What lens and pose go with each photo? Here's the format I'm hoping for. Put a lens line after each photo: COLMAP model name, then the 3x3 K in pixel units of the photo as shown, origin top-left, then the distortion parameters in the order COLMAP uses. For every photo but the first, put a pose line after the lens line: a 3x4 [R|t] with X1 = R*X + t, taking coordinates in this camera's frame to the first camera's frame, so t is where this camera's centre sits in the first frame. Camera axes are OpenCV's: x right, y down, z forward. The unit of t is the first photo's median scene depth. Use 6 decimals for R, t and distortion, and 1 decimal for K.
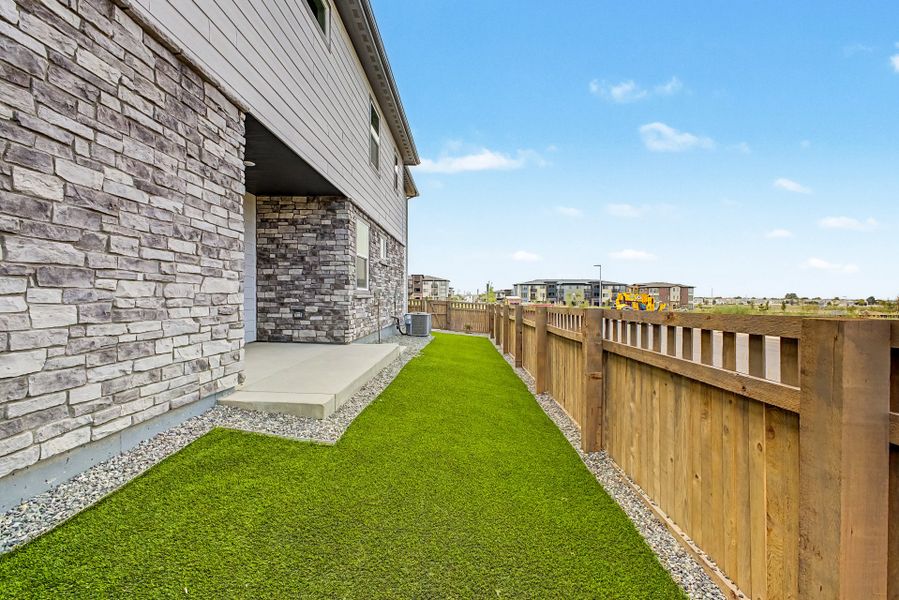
lens RADIAL K [[352.4, 0, 450.8], [0, 352.4, 293.9], [0, 0, 1]] dist [0.007793, -0.000342]
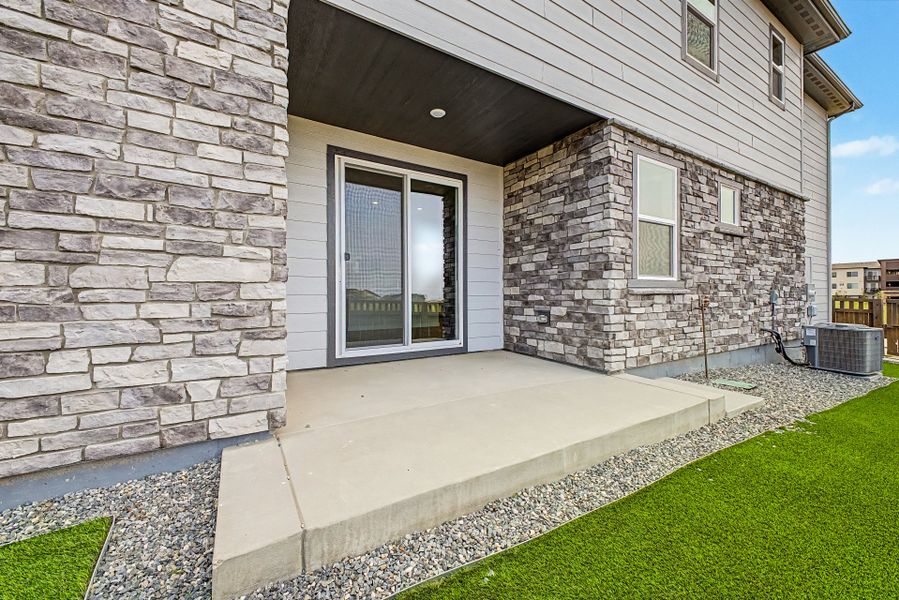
lens RADIAL K [[352.4, 0, 450.8], [0, 352.4, 293.9], [0, 0, 1]] dist [0.007793, -0.000342]
pose [[0.546678, -0.012221, -0.837254, 0.047809], [0.011412, 0.999909, -0.007144, 0.013433], [0.837265, -0.005650, 0.546768, 0.470989]]
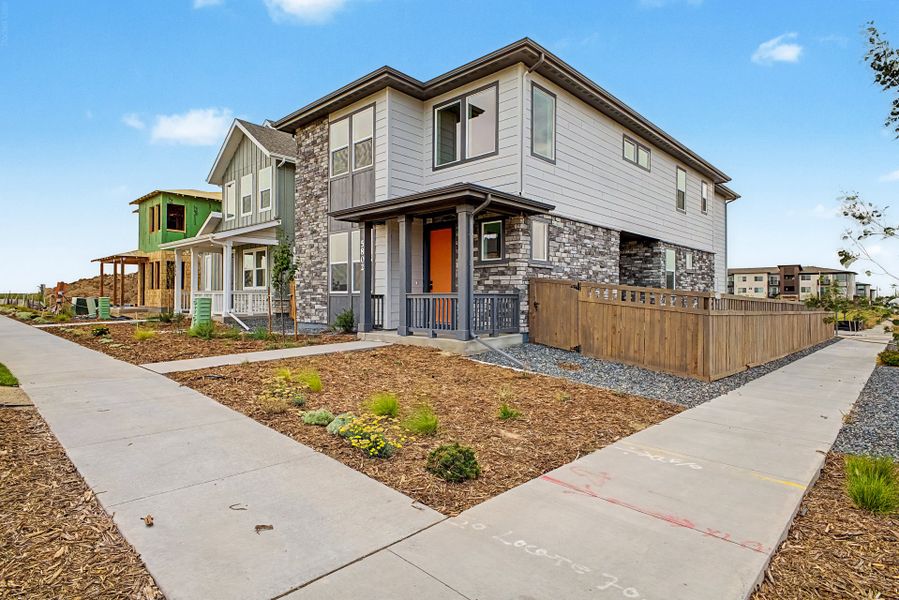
lens RADIAL K [[465.8, 0, 449.5], [0, 465.8, 300.0], [0, 0, 1]] dist [0.000425, -0.000236]
pose [[0.739248, -0.005220, -0.673413, 0.502005], [0.009570, 0.999950, 0.002754, 0.014150], [0.673365, -0.008481, 0.739261, -1.445941]]
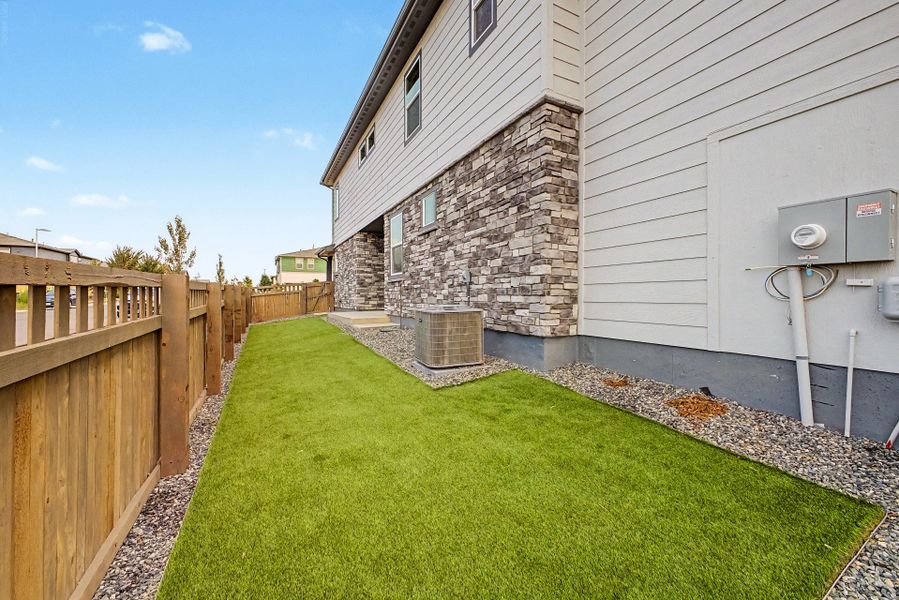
lens RADIAL K [[352.4, 0, 450.8], [0, 352.4, 293.9], [0, 0, 1]] dist [0.007793, -0.000342]
pose [[-0.867128, -0.012389, -0.497932, 0.183542], [-0.002899, 0.999799, -0.019828, 0.082644], [0.498077, -0.015750, -0.866990, 2.348098]]
